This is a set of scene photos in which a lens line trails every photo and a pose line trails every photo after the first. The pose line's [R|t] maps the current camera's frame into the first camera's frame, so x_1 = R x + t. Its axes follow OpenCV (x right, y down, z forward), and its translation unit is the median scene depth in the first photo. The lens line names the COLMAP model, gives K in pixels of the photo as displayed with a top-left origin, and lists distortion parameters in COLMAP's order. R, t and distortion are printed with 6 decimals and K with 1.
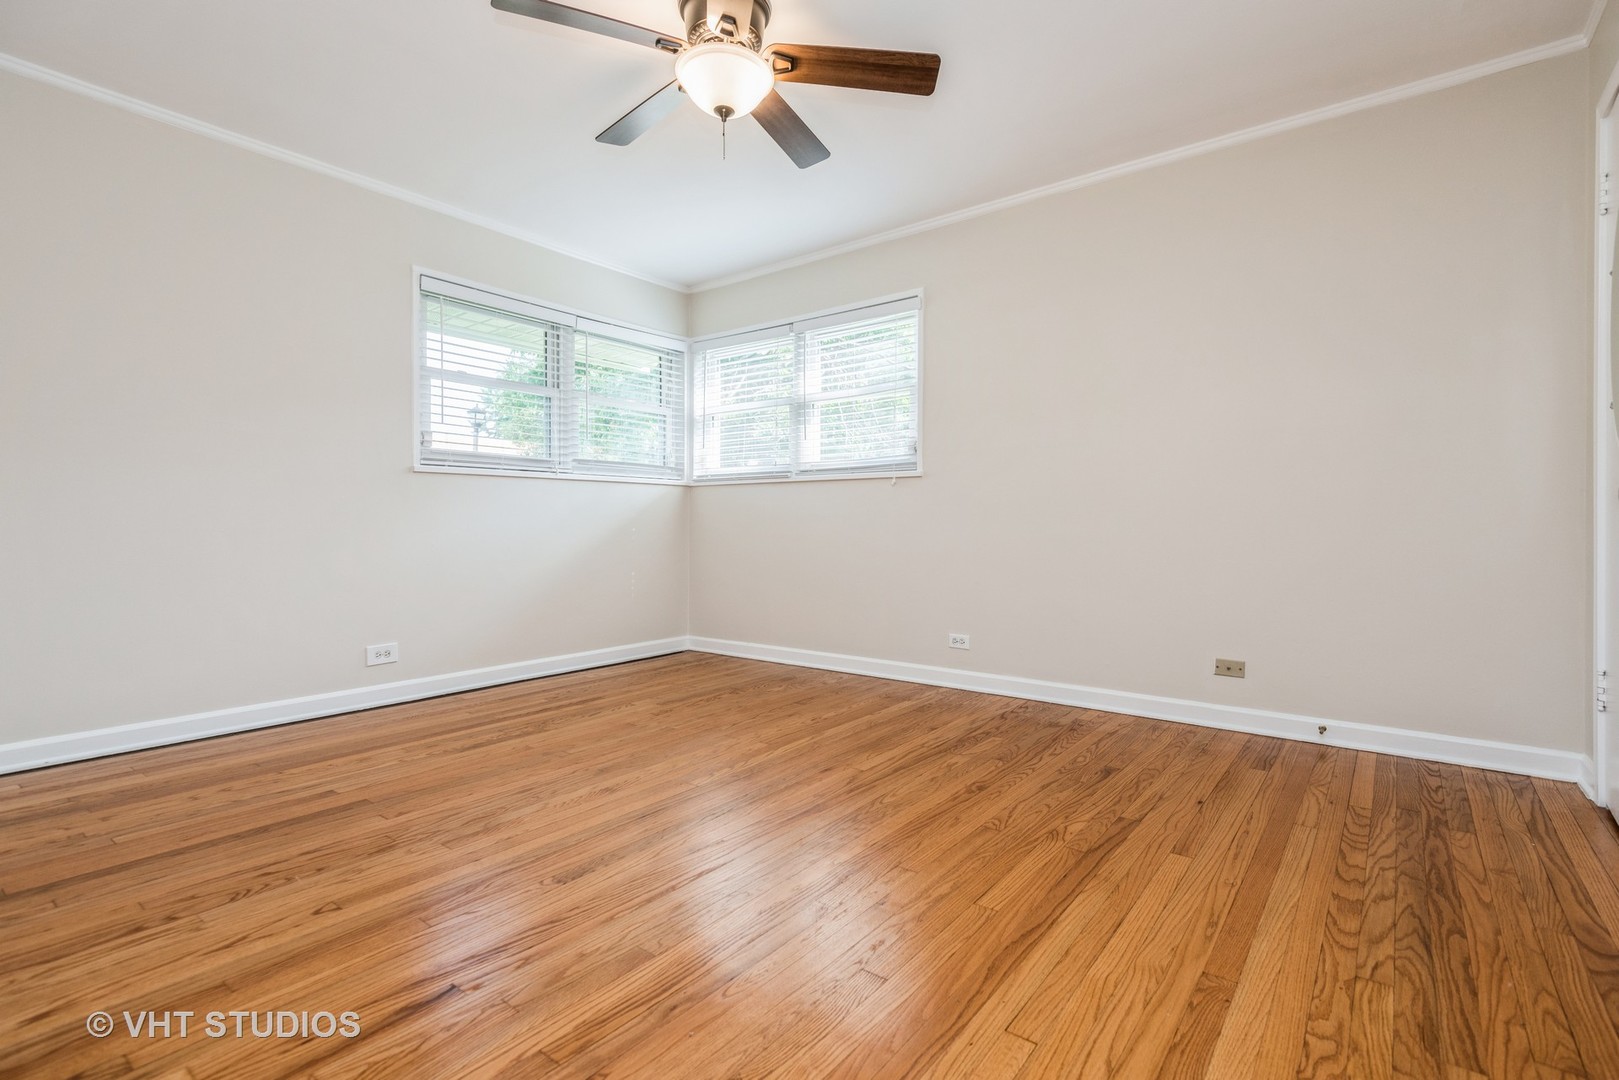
lens RADIAL K [[747.4, 0, 802.6], [0, 747.4, 535.8], [0, 0, 1]] dist [0.021166, -0.002002]
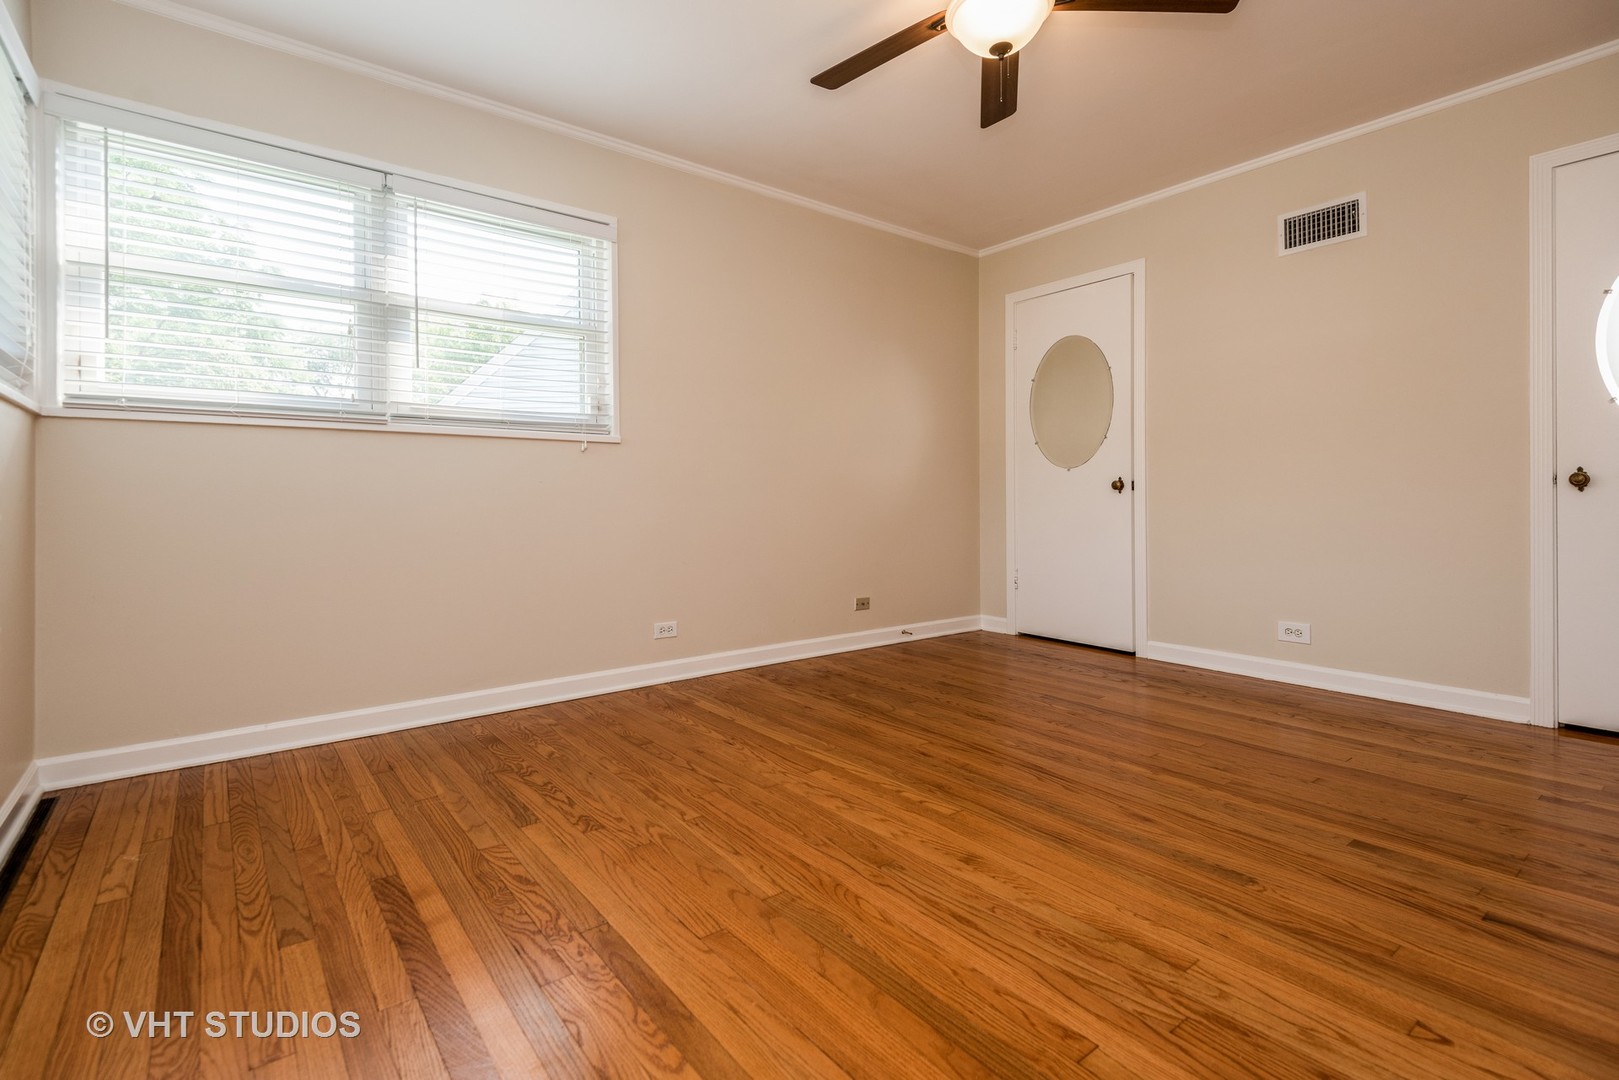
lens RADIAL K [[747.4, 0, 845.5], [0, 747.4, 507.2], [0, 0, 1]] dist [0.021166, -0.002002]
pose [[0.235135, -0.014135, 0.971860, -0.891117], [0.017009, 0.999801, 0.010426, -0.018160], [-0.971814, 0.014078, 0.235329, 0.830657]]
